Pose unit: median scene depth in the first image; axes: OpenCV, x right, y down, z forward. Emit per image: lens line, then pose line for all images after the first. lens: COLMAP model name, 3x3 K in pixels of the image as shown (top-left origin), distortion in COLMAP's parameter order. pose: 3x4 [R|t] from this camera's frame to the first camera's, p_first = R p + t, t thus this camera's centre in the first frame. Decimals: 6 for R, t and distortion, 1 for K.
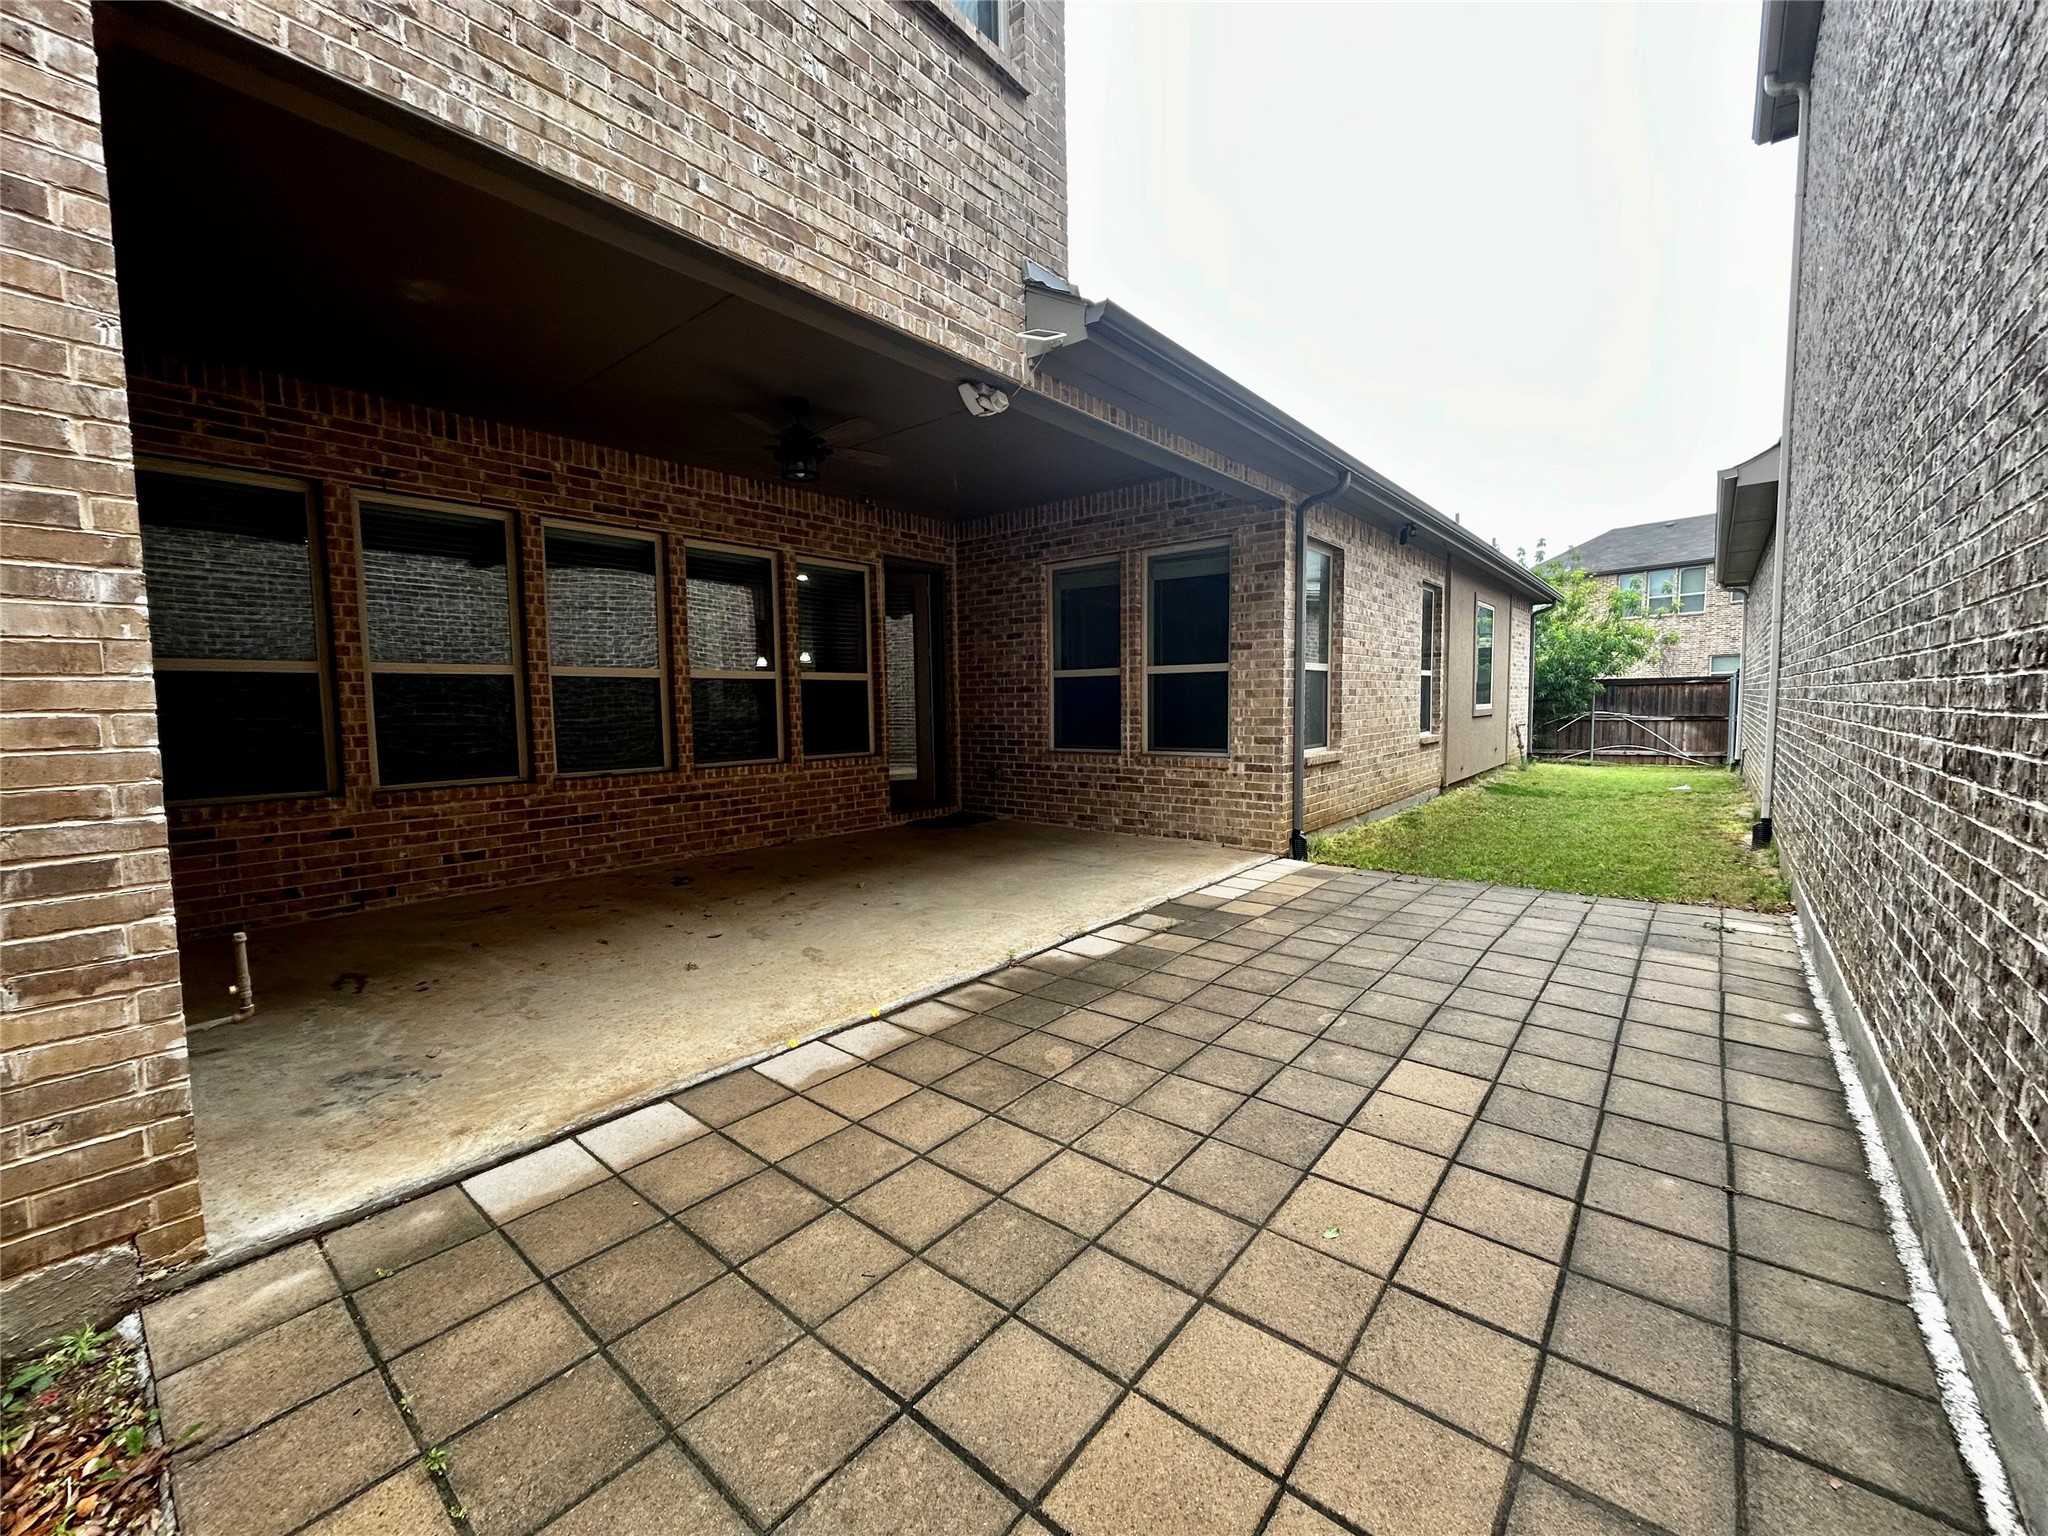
lens RADIAL K [[830.8, 0, 1020.5], [0, 830.8, 764.8], [0, 0, 1]] dist [-0.002106, 0.001902]
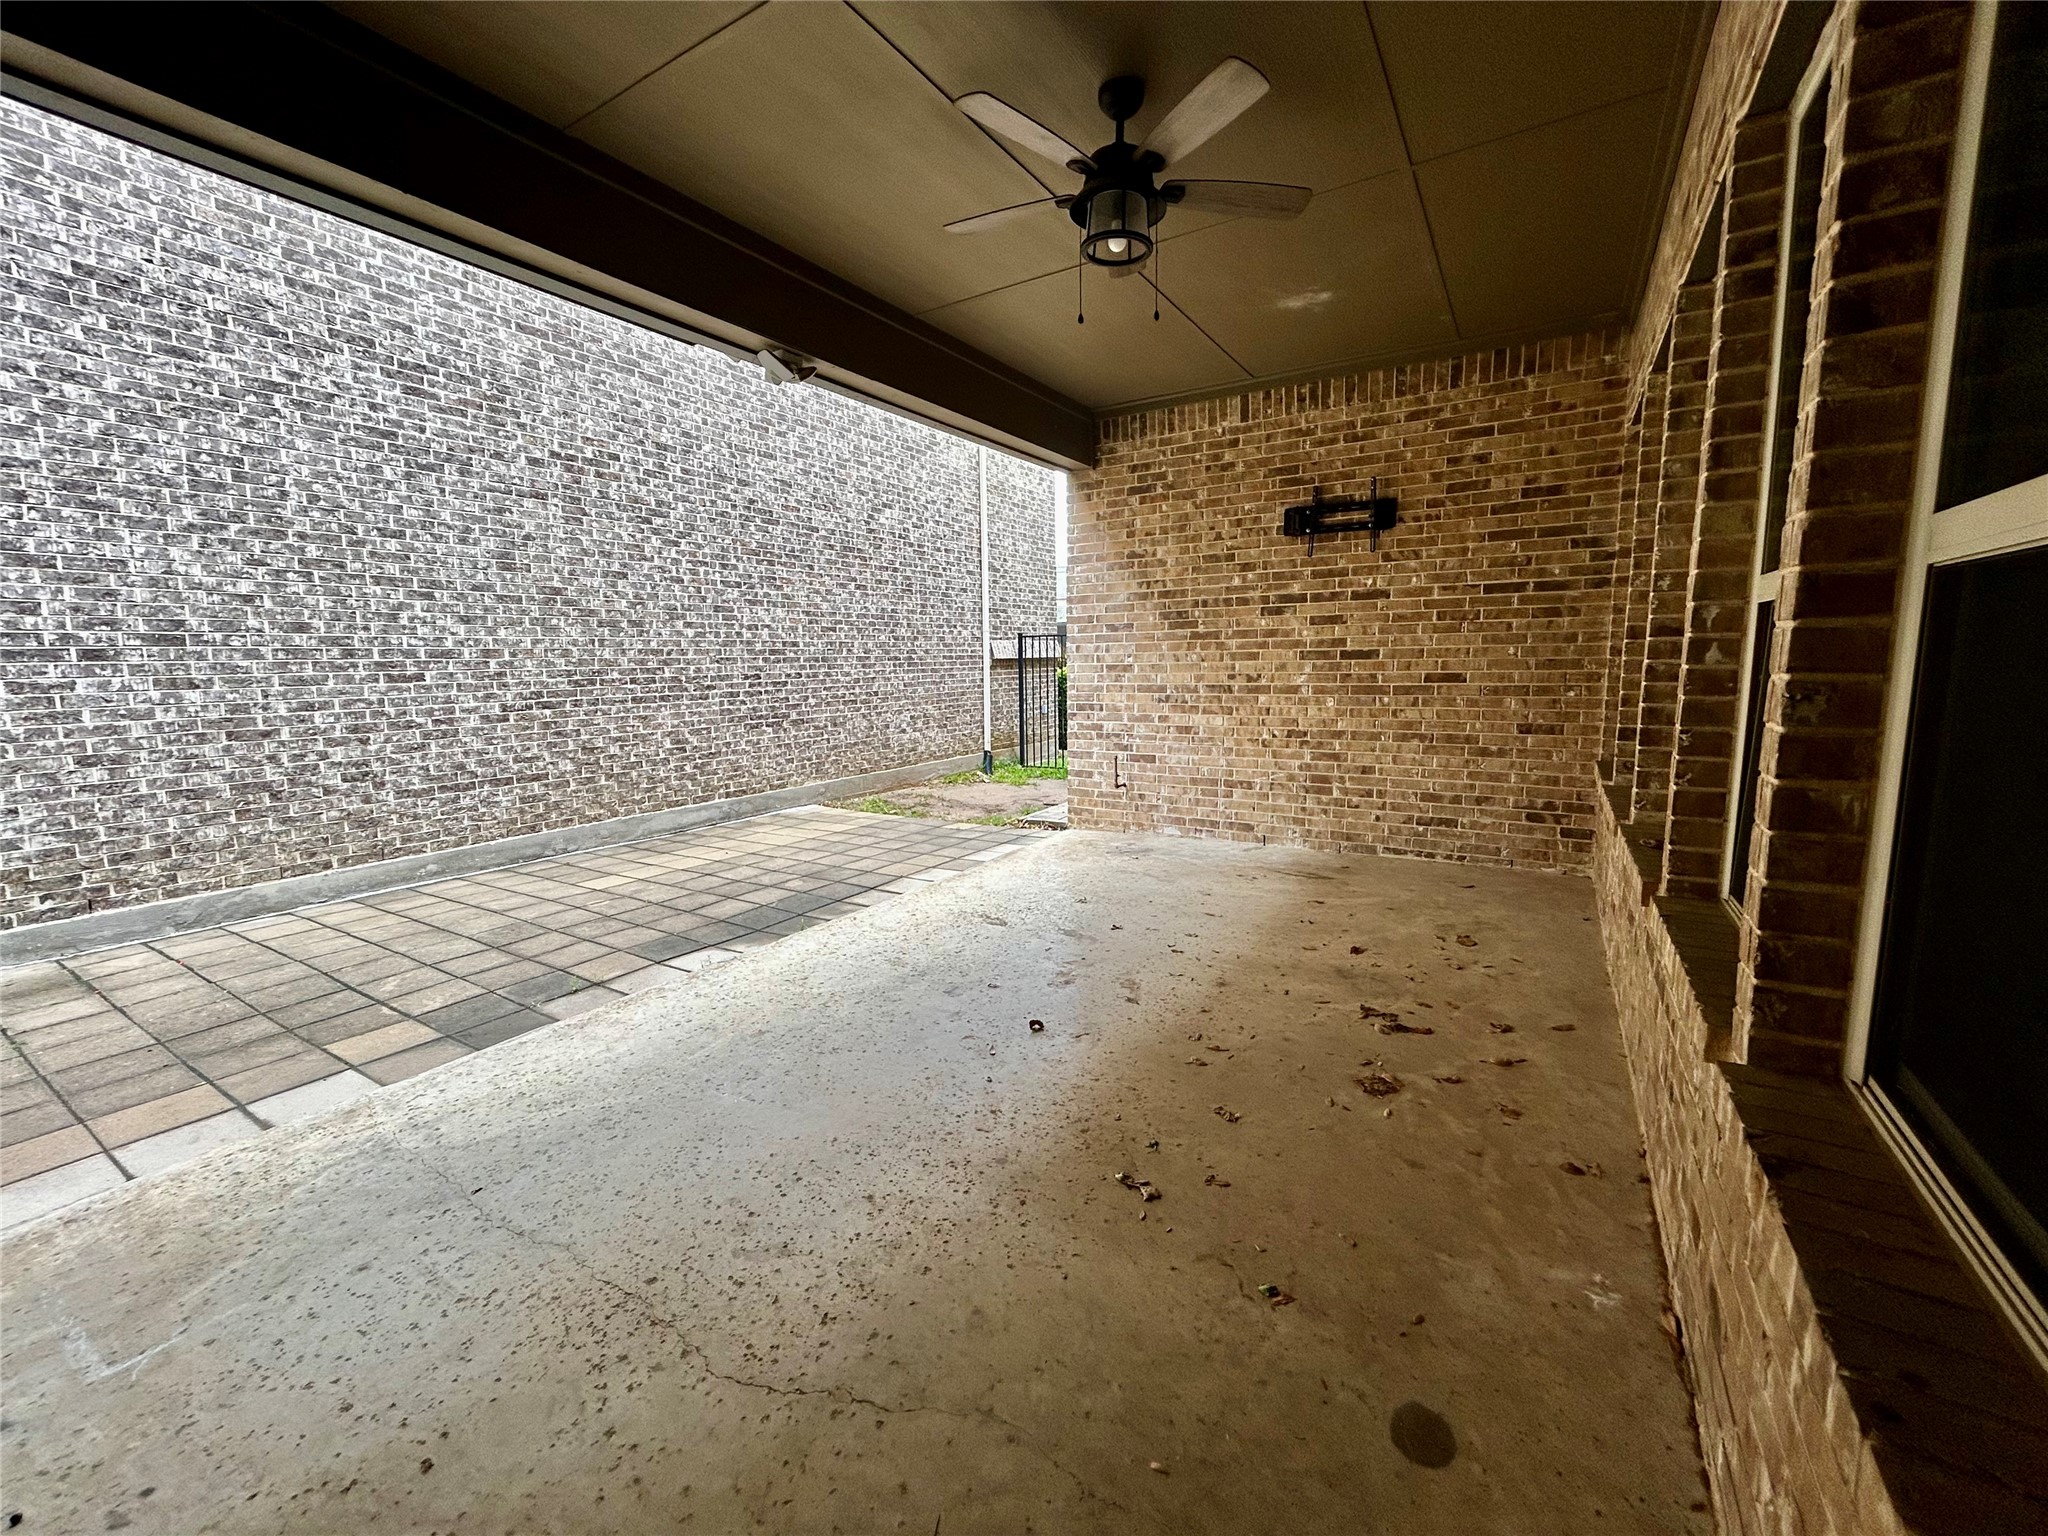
lens RADIAL K [[830.8, 0, 1026.4], [0, 830.8, 771.3], [0, 0, 1]] dist [-0.002106, 0.001902]
pose [[-0.990471, 0.047452, -0.129290, -0.179644], [0.019111, 0.977043, 0.212184, -0.198291], [0.136390, 0.207691, -0.968639, 2.181333]]
